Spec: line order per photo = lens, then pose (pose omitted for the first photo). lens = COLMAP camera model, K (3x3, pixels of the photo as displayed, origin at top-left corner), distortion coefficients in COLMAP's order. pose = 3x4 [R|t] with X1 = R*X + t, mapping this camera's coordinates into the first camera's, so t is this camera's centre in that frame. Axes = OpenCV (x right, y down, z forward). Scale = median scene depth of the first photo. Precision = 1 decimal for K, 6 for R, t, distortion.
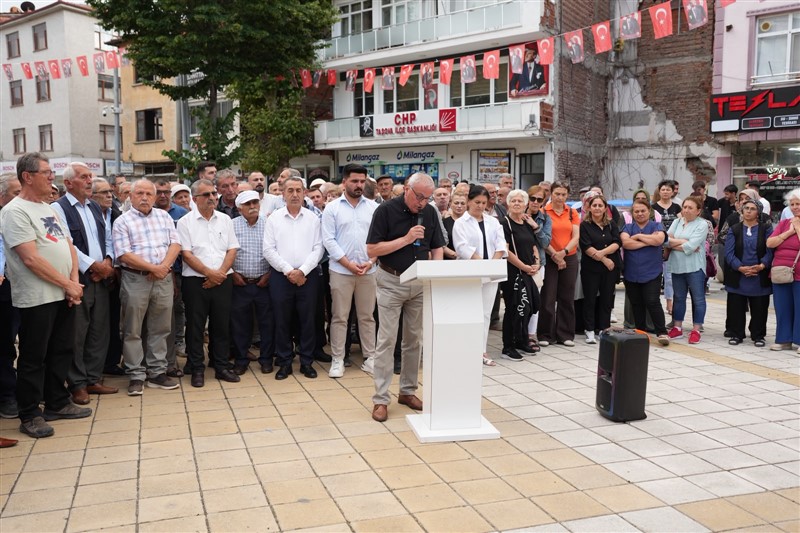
lens RADIAL K [[760.7, 0, 398.3], [0, 760.7, 258.5], [0, 0, 1]] dist [0.001187, 0.000000]
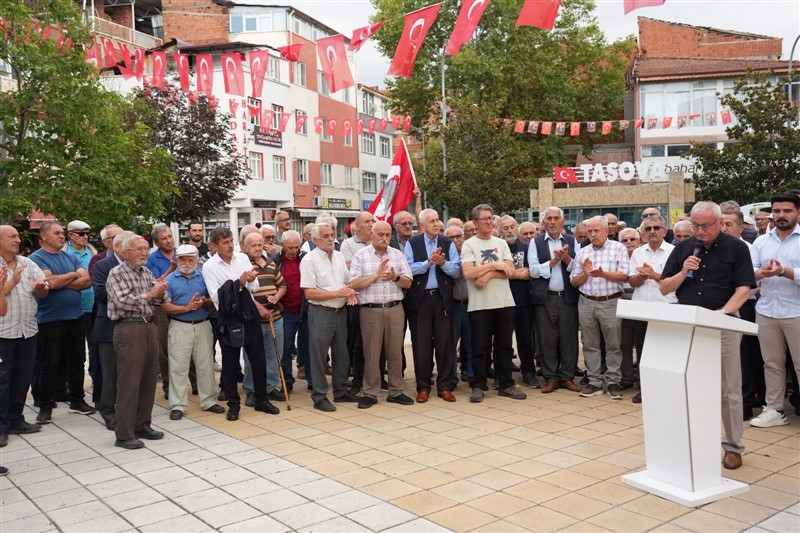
lens RADIAL K [[760.7, 0, 398.5], [0, 760.7, 259.8], [0, 0, 1]] dist [0.001187, 0.000000]
pose [[0.353362, 0.030872, -0.934977, 0.149328], [-0.054570, 0.998434, 0.012343, -0.008015], [0.933893, 0.046660, 0.354494, 0.063138]]
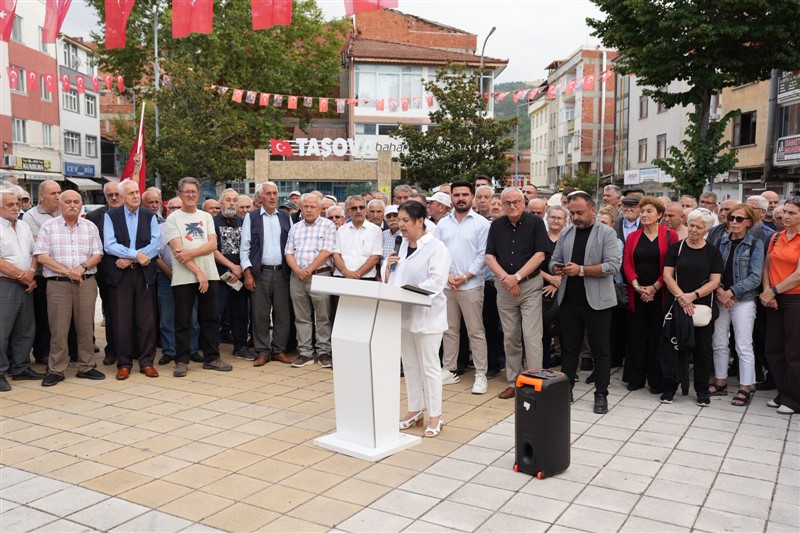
lens RADIAL K [[760.7, 0, 398.9], [0, 760.7, 261.3], [0, 0, 1]] dist [0.001187, 0.000000]
pose [[0.663748, 0.071131, -0.744566, 0.156428], [-0.073406, 0.996857, 0.029795, -0.009998], [0.744345, 0.034879, 0.666884, 0.063893]]
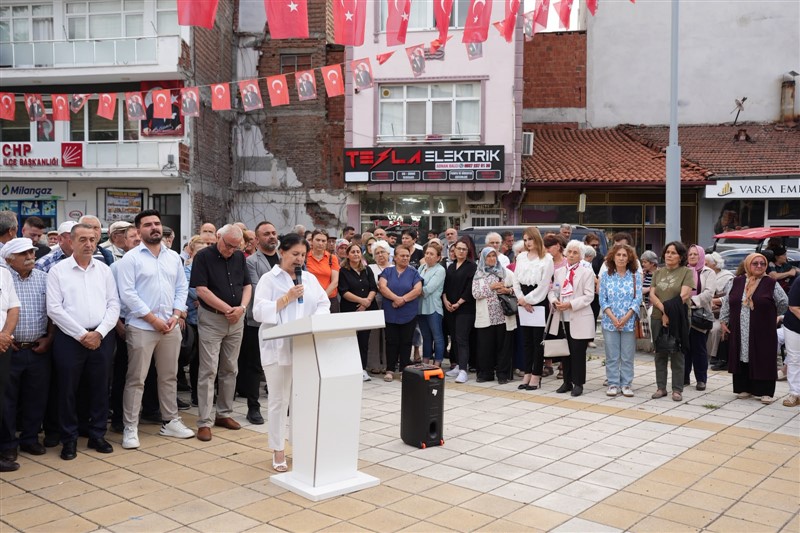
lens RADIAL K [[760.7, 0, 400.1], [0, 760.7, 256.2], [0, 0, 1]] dist [0.001187, 0.000000]
pose [[0.856813, -0.004668, 0.515606, -0.066312], [0.032965, 0.998409, -0.045741, -0.004197], [-0.514573, 0.056188, 0.855604, 0.016181]]
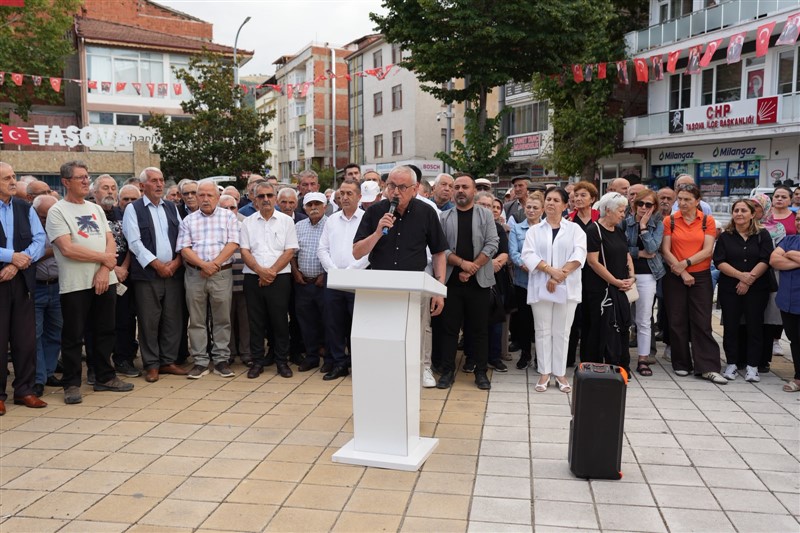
lens RADIAL K [[760.7, 0, 398.4], [0, 760.7, 261.5], [0, 0, 1]] dist [0.001187, 0.000000]
pose [[0.887873, 0.044168, -0.457964, 0.091916], [-0.042395, 0.999001, 0.014154, -0.003937], [0.458131, 0.006849, 0.888858, 0.034745]]
